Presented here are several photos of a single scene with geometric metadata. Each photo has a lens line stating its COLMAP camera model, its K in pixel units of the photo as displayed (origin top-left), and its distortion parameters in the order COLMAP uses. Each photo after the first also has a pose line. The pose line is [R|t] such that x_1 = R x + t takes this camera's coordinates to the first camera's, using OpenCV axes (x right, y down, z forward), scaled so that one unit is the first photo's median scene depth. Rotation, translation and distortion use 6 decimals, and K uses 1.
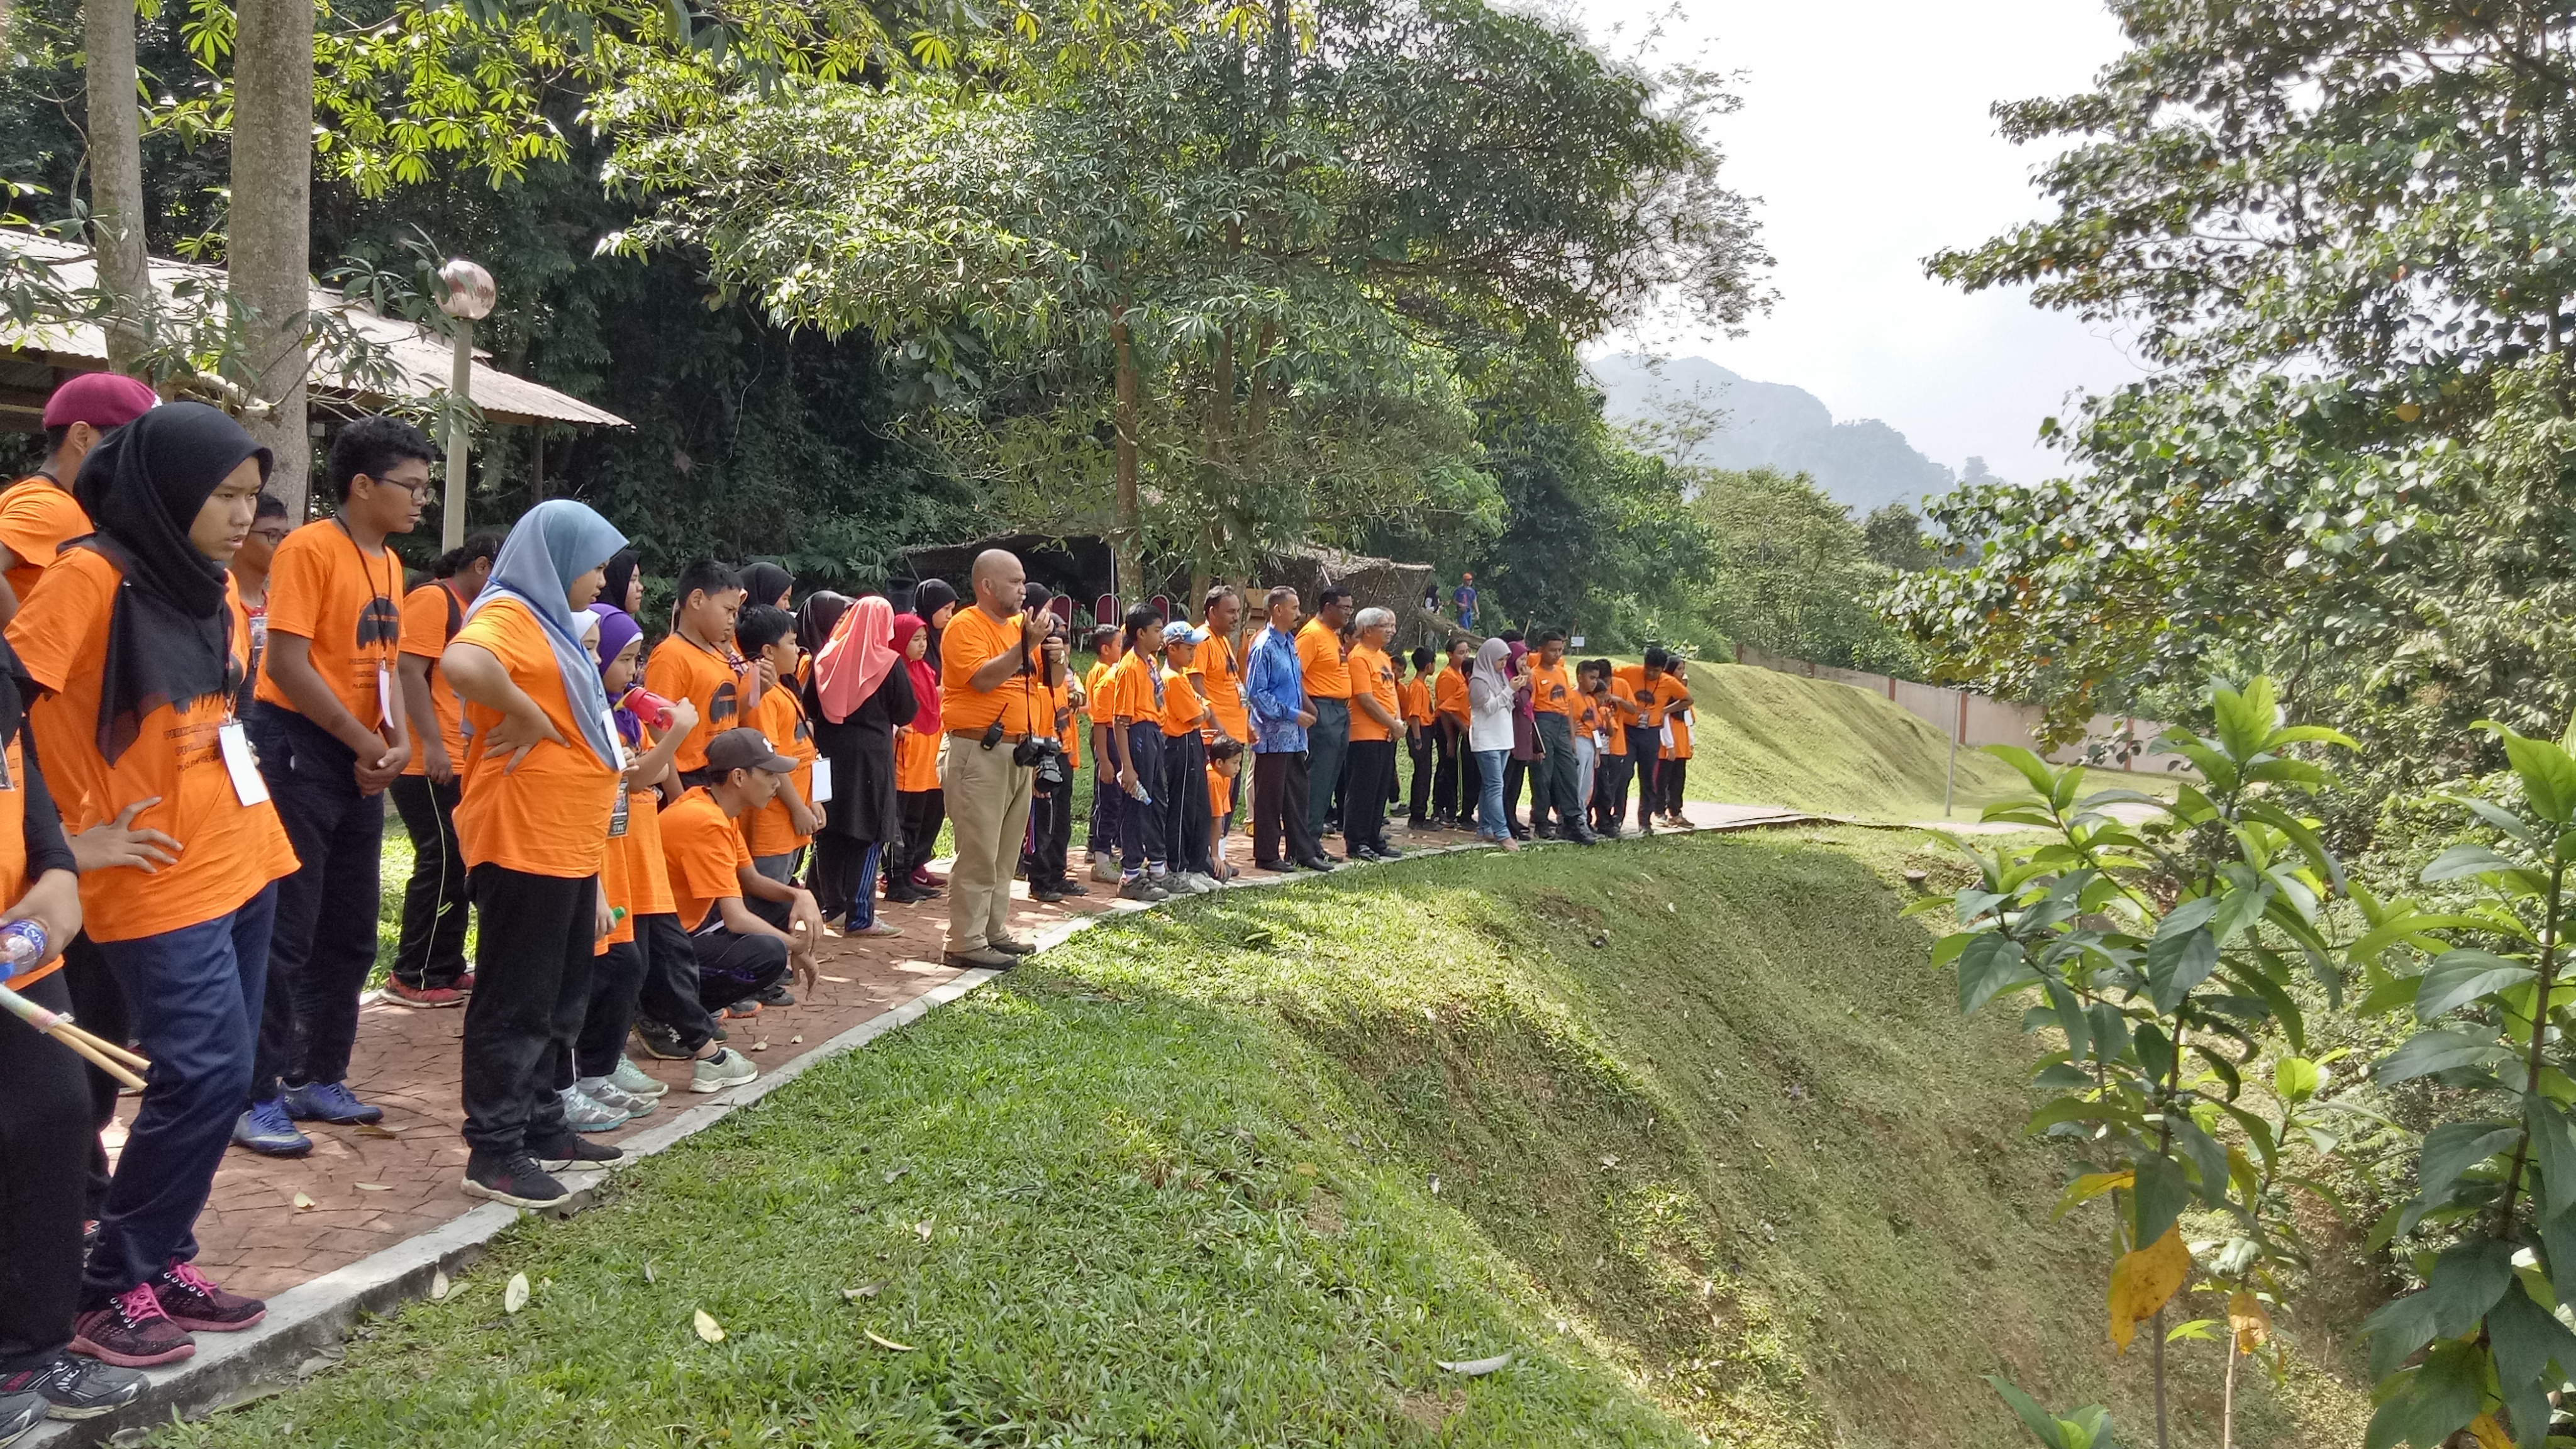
lens RADIAL K [[1933.5, 0, 1307.9], [0, 1933.5, 809.1], [0, 0, 1]] dist [0.028147, -0.018217]
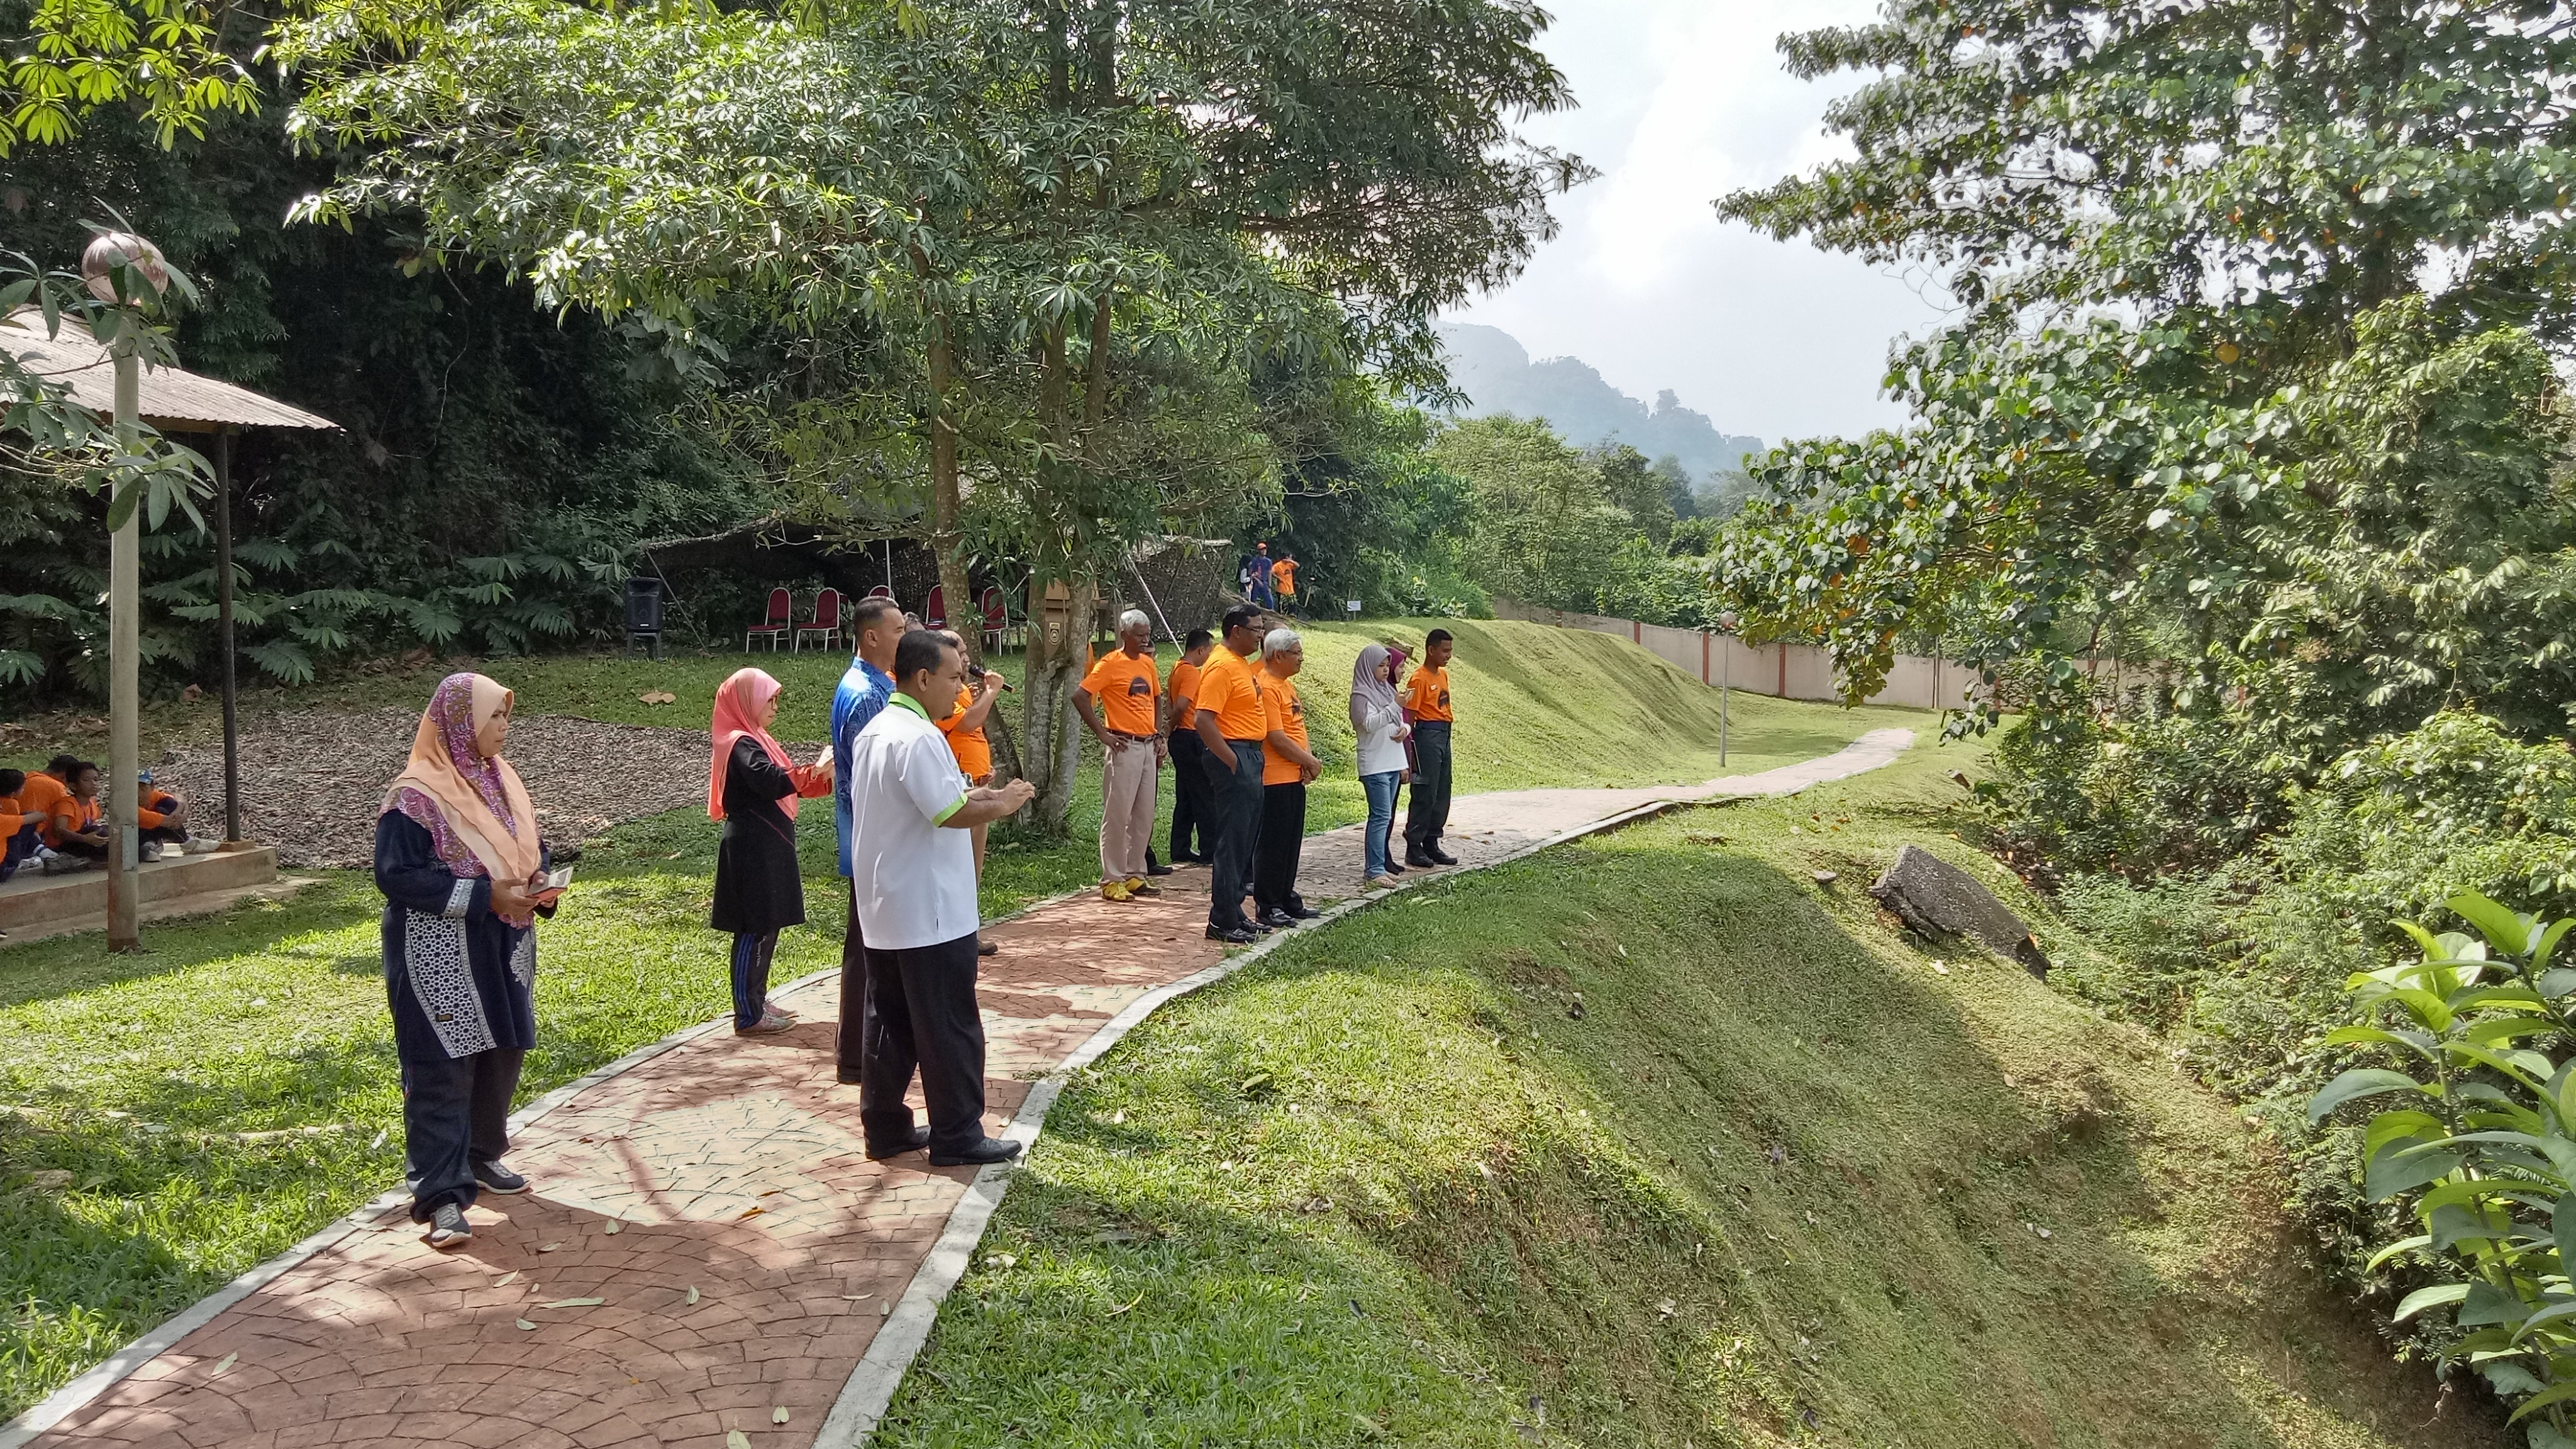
lens RADIAL K [[1933.5, 0, 1265.4], [0, 1933.5, 821.9], [0, 0, 1]] dist [0.028147, -0.018217]
pose [[0.991911, -0.049959, 0.116690, -0.058516], [0.046304, 0.998354, 0.033831, -0.035149], [-0.118189, -0.028154, 0.992592, 0.110666]]
